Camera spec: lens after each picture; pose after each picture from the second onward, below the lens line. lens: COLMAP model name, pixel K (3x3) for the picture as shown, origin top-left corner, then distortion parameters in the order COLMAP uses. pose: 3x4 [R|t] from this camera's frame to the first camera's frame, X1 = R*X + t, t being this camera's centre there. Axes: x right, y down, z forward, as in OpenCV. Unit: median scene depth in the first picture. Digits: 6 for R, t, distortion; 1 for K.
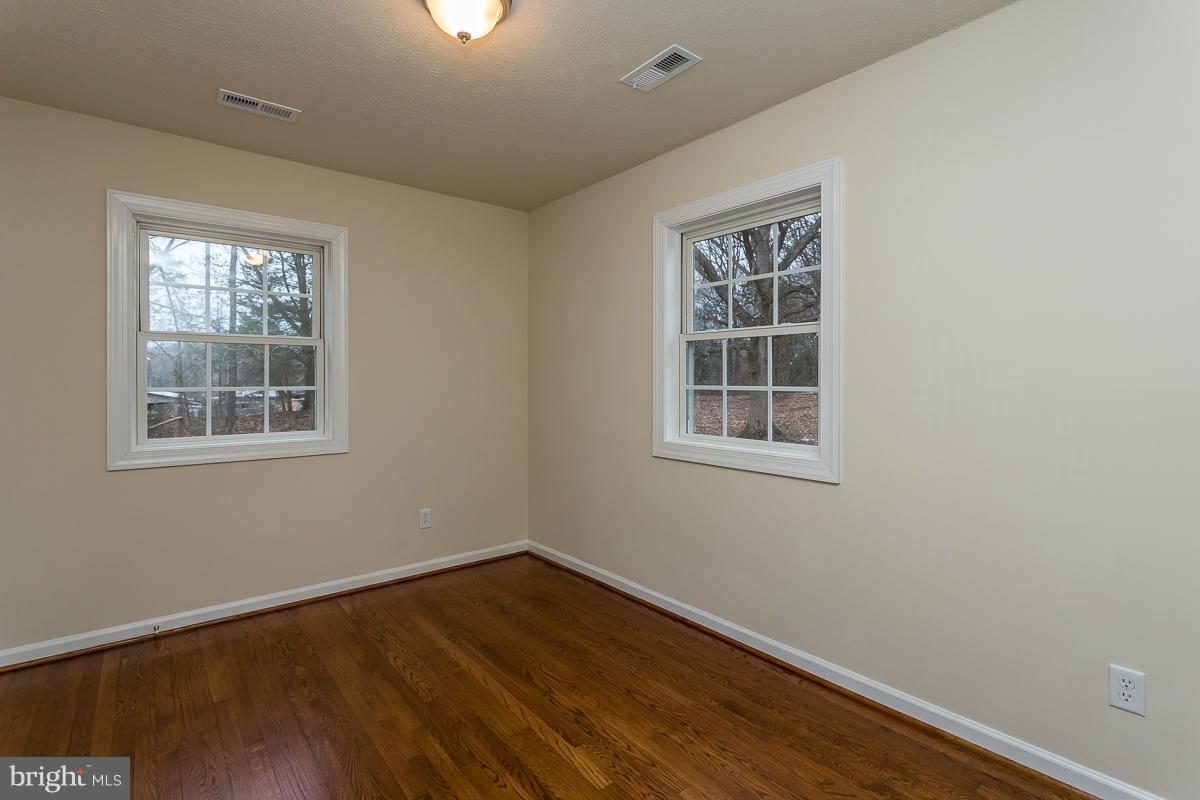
lens RADIAL K [[560.5, 0, 605.4], [0, 560.5, 386.8], [0, 0, 1]] dist [0.005317, -0.000267]
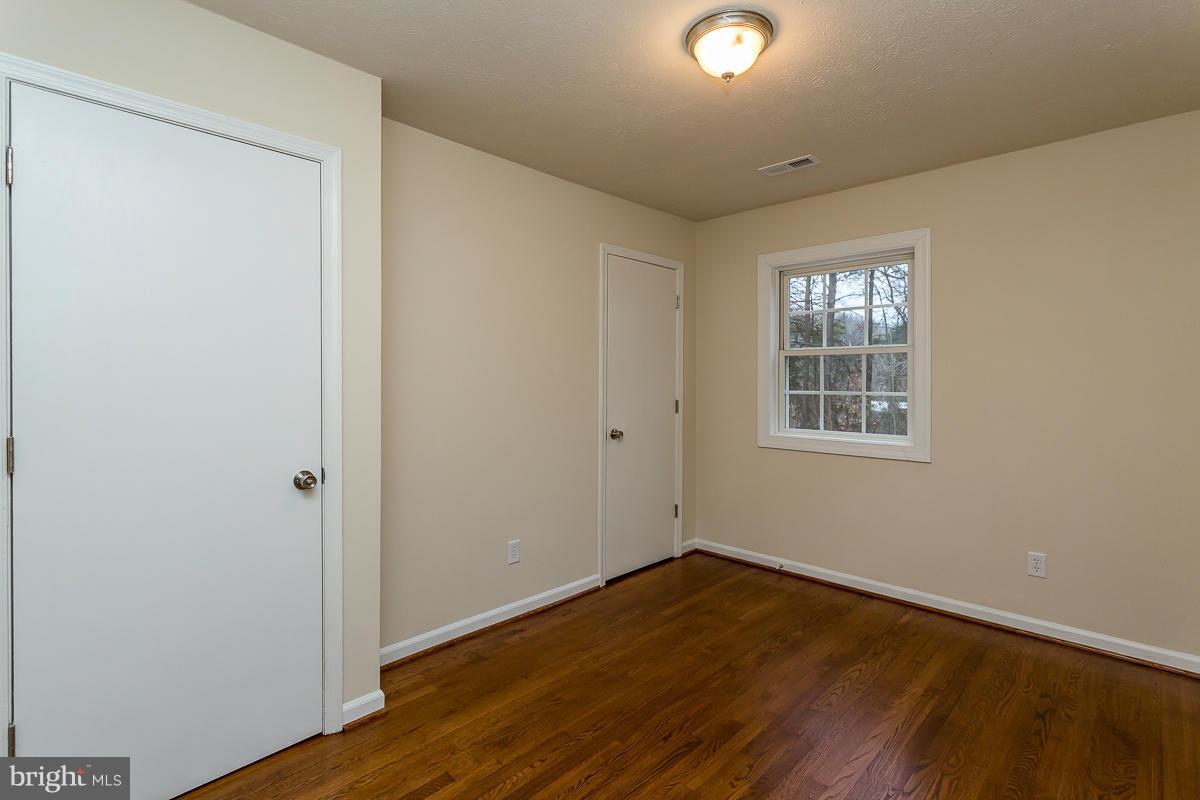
lens RADIAL K [[555.6, 0, 600.5], [0, 555.6, 385.3], [0, 0, 1]] dist [-0.028049, 0.000222]
pose [[0.104119, 0.003863, -0.994557, 0.515223], [-0.024063, 0.999710, 0.001364, -0.001989], [0.994274, 0.023790, 0.104182, 0.433997]]
